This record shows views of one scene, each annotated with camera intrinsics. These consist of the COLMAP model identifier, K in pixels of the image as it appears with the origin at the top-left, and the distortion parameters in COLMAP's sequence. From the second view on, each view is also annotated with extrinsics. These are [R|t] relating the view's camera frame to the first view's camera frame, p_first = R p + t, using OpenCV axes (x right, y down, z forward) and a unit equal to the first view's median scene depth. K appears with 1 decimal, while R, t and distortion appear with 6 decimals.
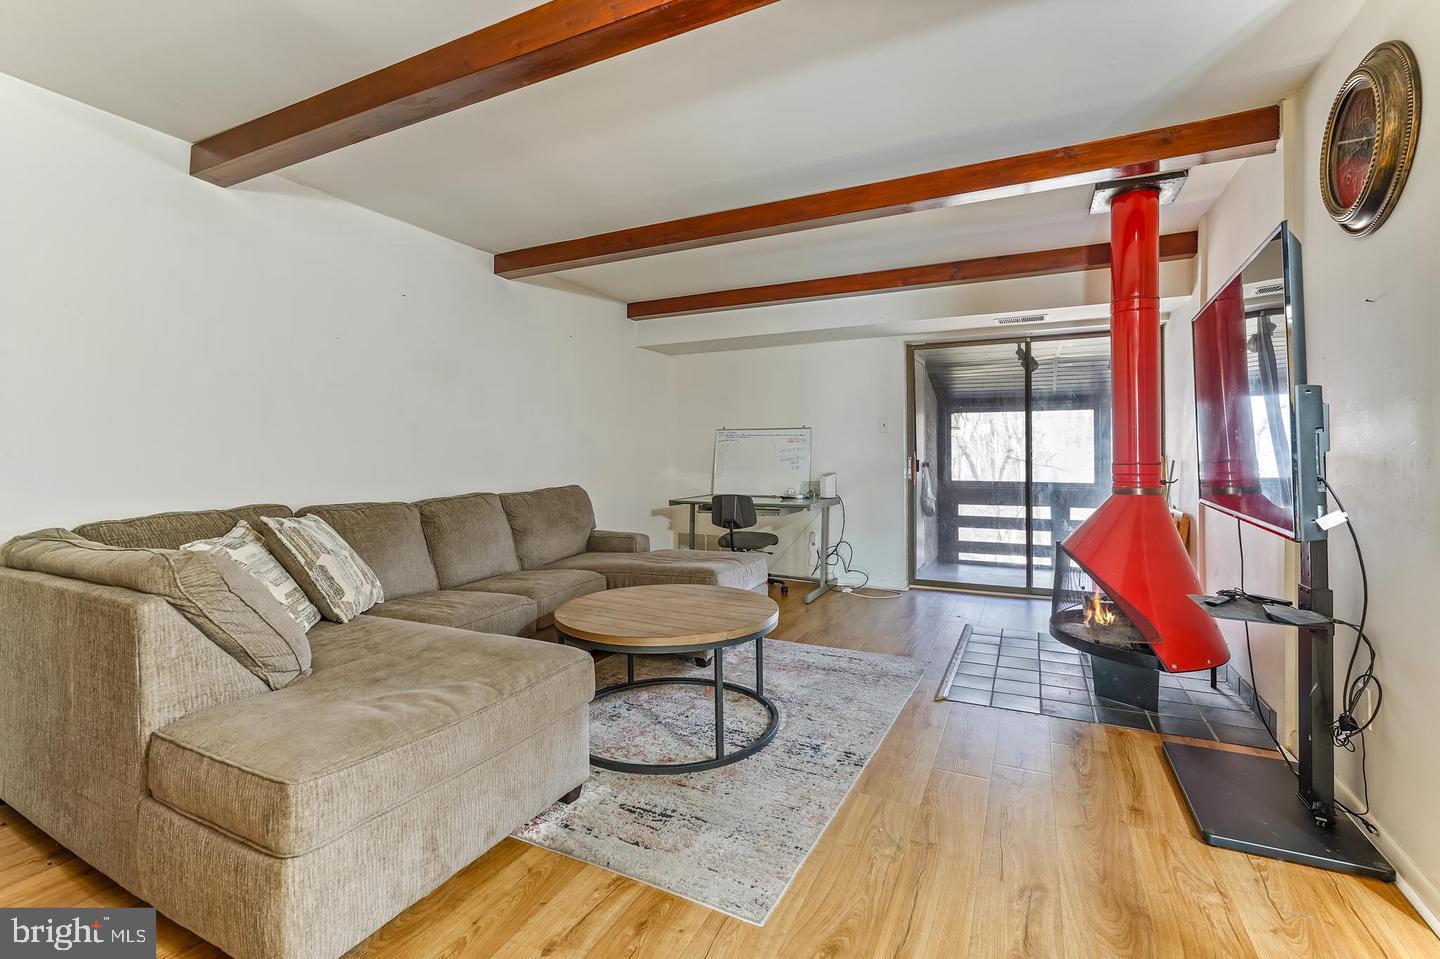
lens RADIAL K [[640.7, 0, 716.5], [0, 640.7, 455.4], [0, 0, 1]] dist [0.000395, 0.000914]
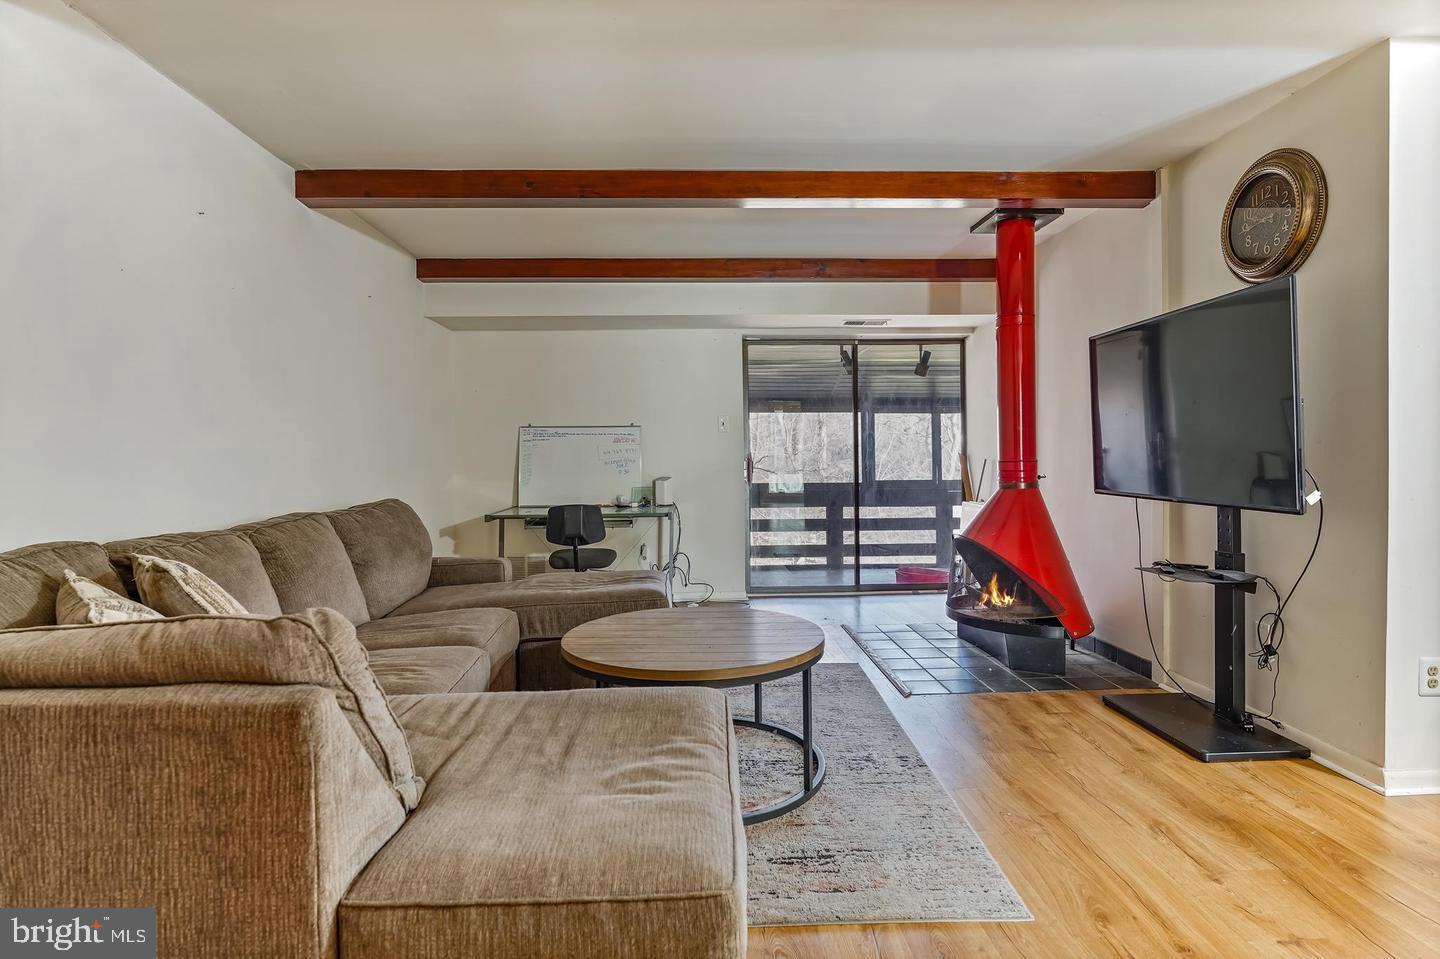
lens RADIAL K [[742.0, 0, 711.8], [0, 742.0, 464.3], [0, 0, 1]] dist [-0.000932, -0.001569]
pose [[0.881772, -0.010930, 0.471549, -0.433517], [0.008014, 0.999934, 0.008192, 0.003446], [-0.471608, -0.003445, 0.881802, 0.102641]]
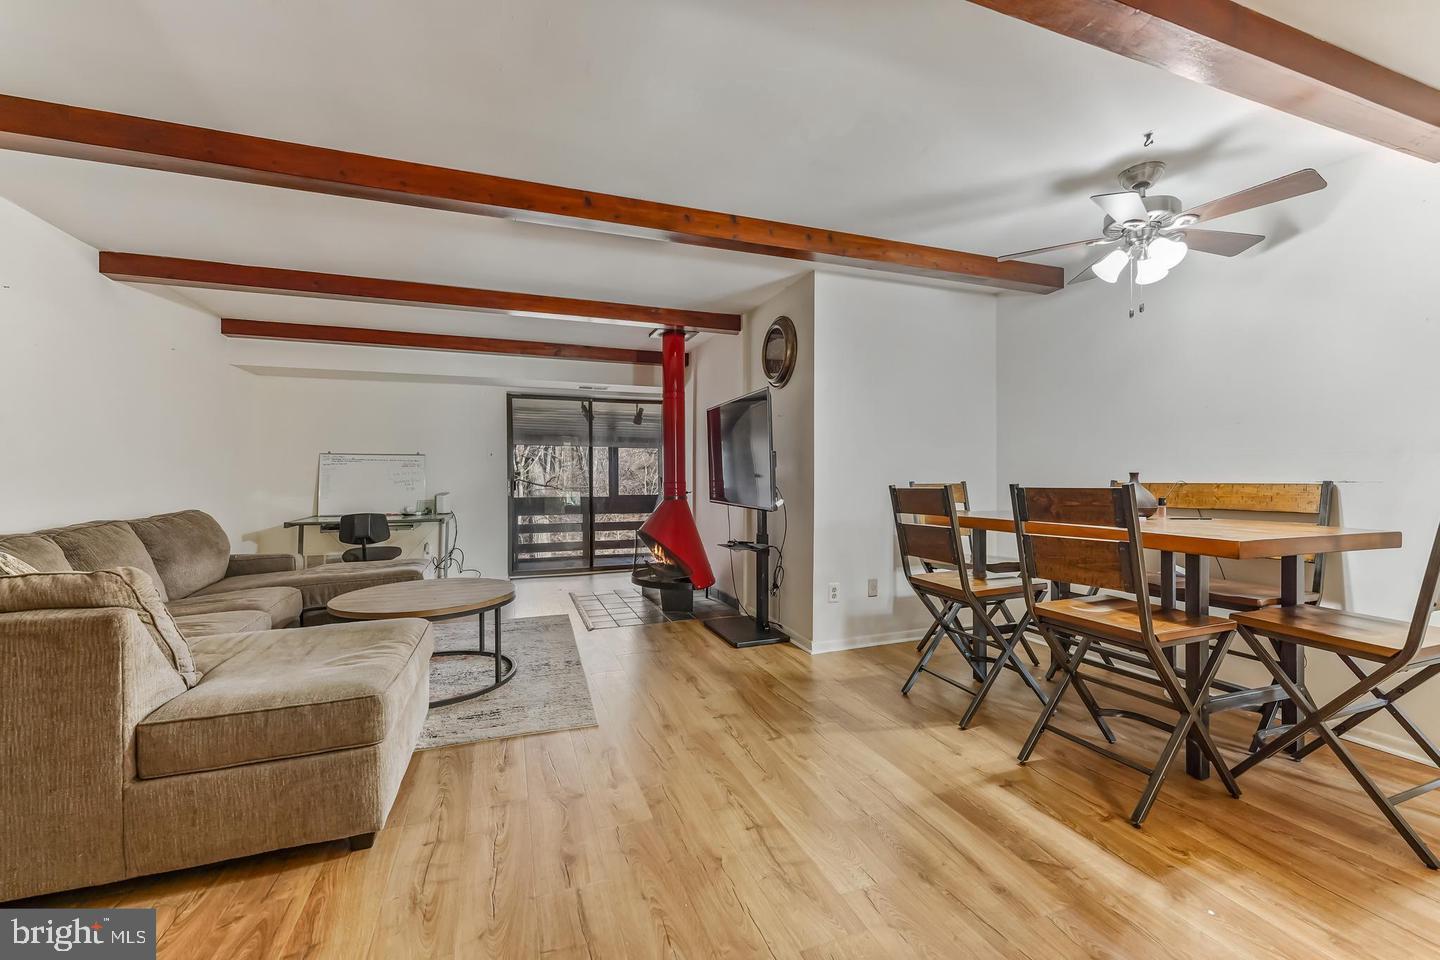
lens RADIAL K [[576.9, 0, 714.7], [0, 576.9, 477.8], [0, 0, 1]] dist [0.004658, 0.000456]
pose [[0.691700, -0.000937, 0.722185, -0.442814], [0.000783, 1.000000, 0.000547, -0.001171], [-0.722185, 0.000187, 0.691700, -0.210153]]
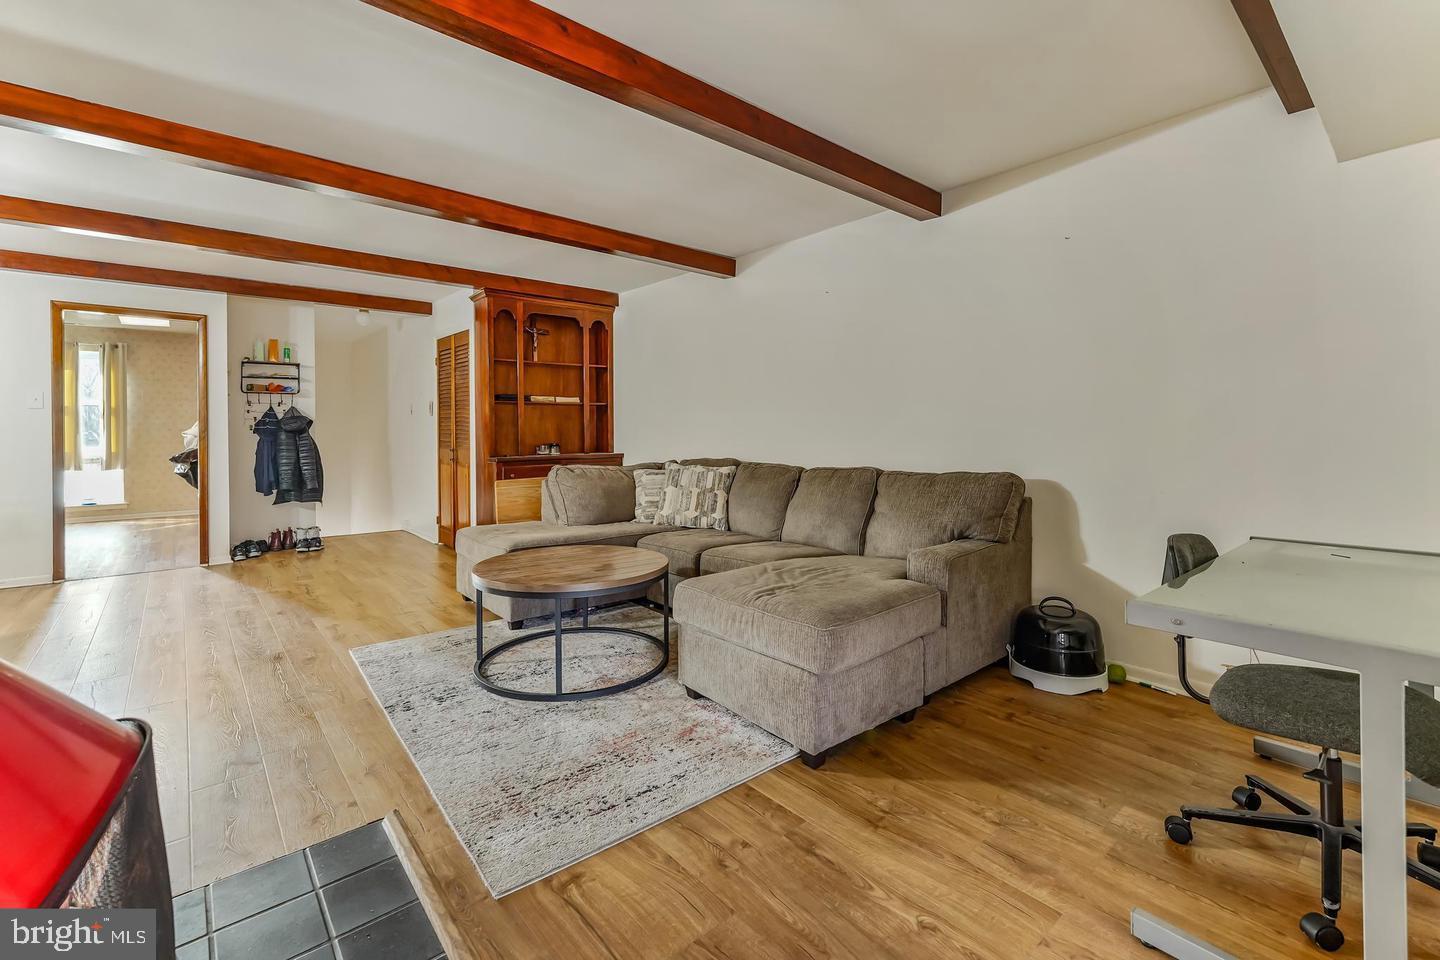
lens RADIAL K [[640.7, 0, 722.8], [0, 640.7, 430.7], [0, 0, 1]] dist [0.000395, 0.000914]
pose [[-0.396768, 0.008963, -0.917875, 0.733696], [0.006633, 0.999954, 0.006897, -0.004852], [0.917895, -0.003352, -0.396809, 1.430766]]
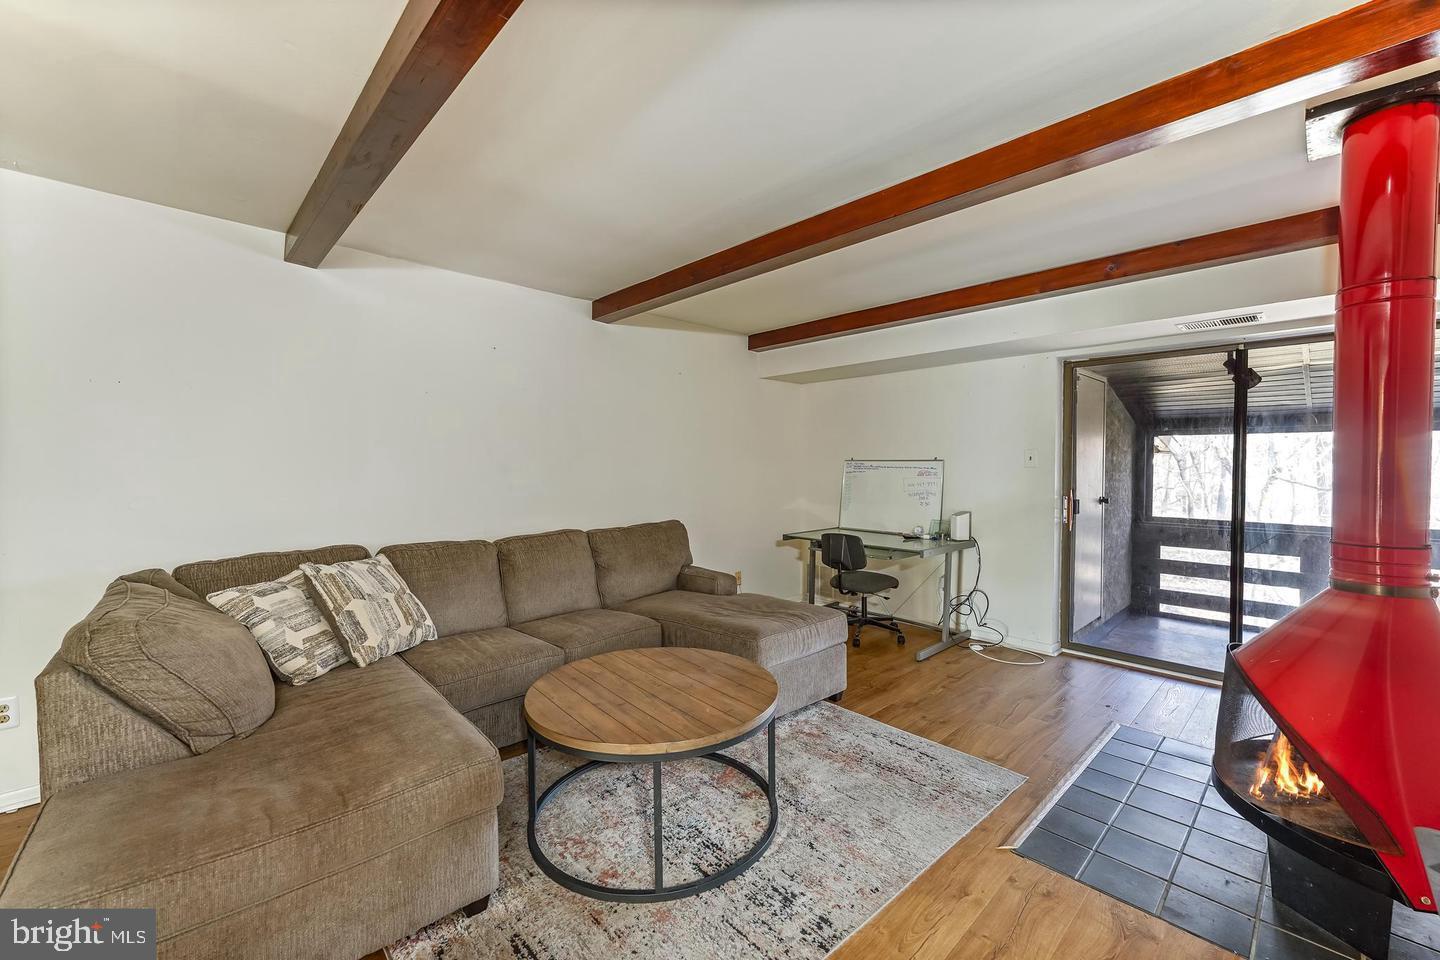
lens RADIAL K [[576.9, 0, 723.7], [0, 576.9, 478.2], [0, 0, 1]] dist [0.004658, 0.000456]
pose [[0.938503, 0.014394, -0.344972, 0.243195], [-0.006431, 0.999686, 0.024216, -0.062373], [0.345212, -0.020509, 0.938300, 0.236877]]
